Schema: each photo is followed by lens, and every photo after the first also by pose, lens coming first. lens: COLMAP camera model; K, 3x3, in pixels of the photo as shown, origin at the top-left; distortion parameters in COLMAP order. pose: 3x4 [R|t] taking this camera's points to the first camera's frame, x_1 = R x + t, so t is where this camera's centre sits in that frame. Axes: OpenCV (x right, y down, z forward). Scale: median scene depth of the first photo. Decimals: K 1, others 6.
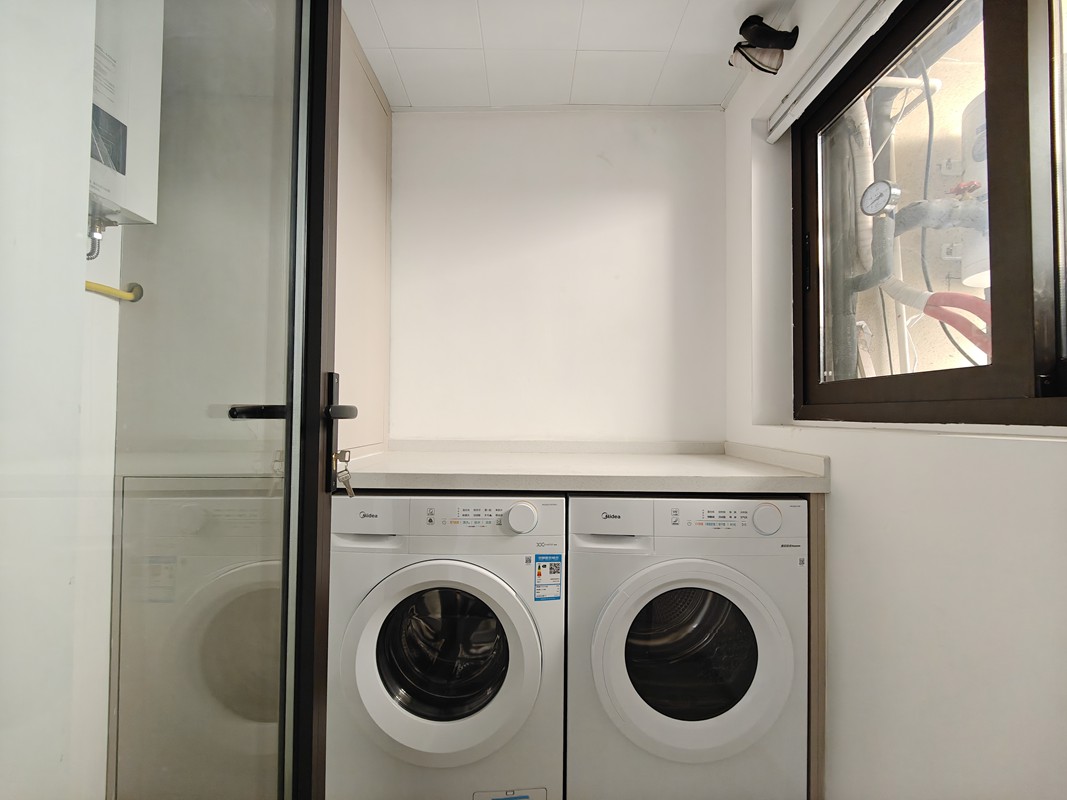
lens RADIAL K [[455.1, 0, 533.5], [0, 455.1, 400.0], [0, 0, 1]] dist [-0.000588, -0.000050]
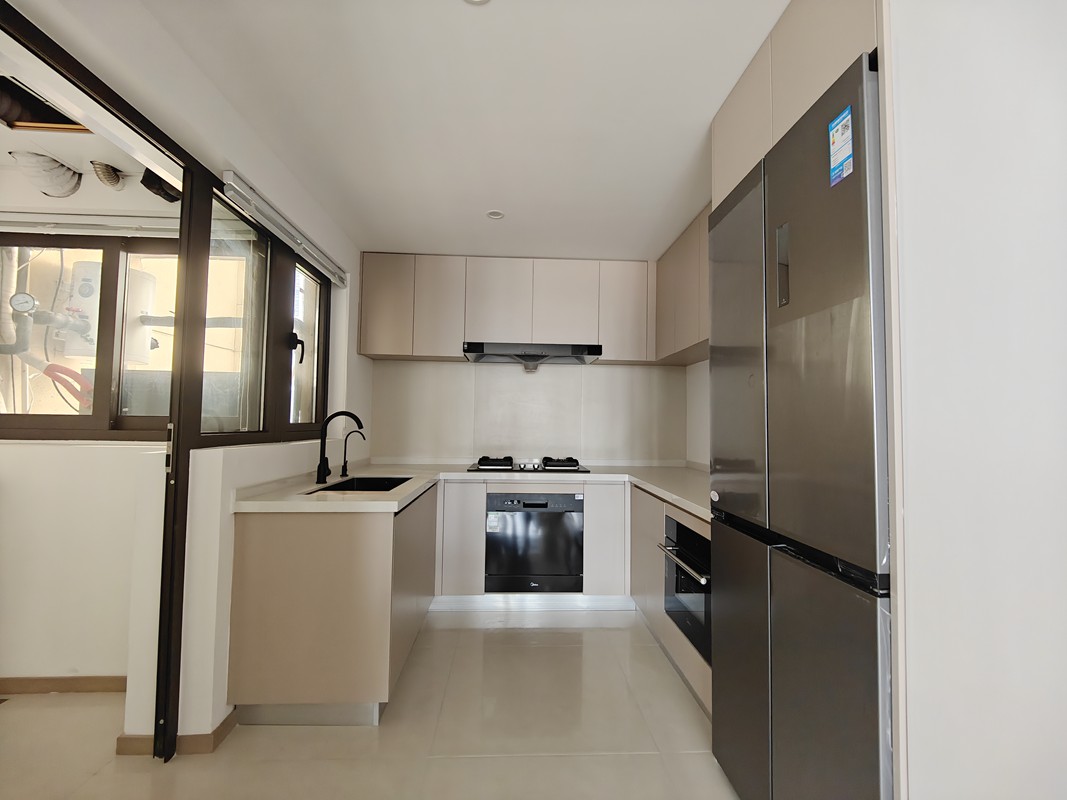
lens RADIAL K [[470.9, 0, 533.5], [0, 470.9, 400.0], [0, 0, 1]] dist [-0.000655, -0.000242]
pose [[-0.053860, 0.047372, 0.997424, -1.010159], [-0.033897, 0.998212, -0.049239, -0.072312], [-0.997973, -0.036461, -0.052158, -0.751582]]
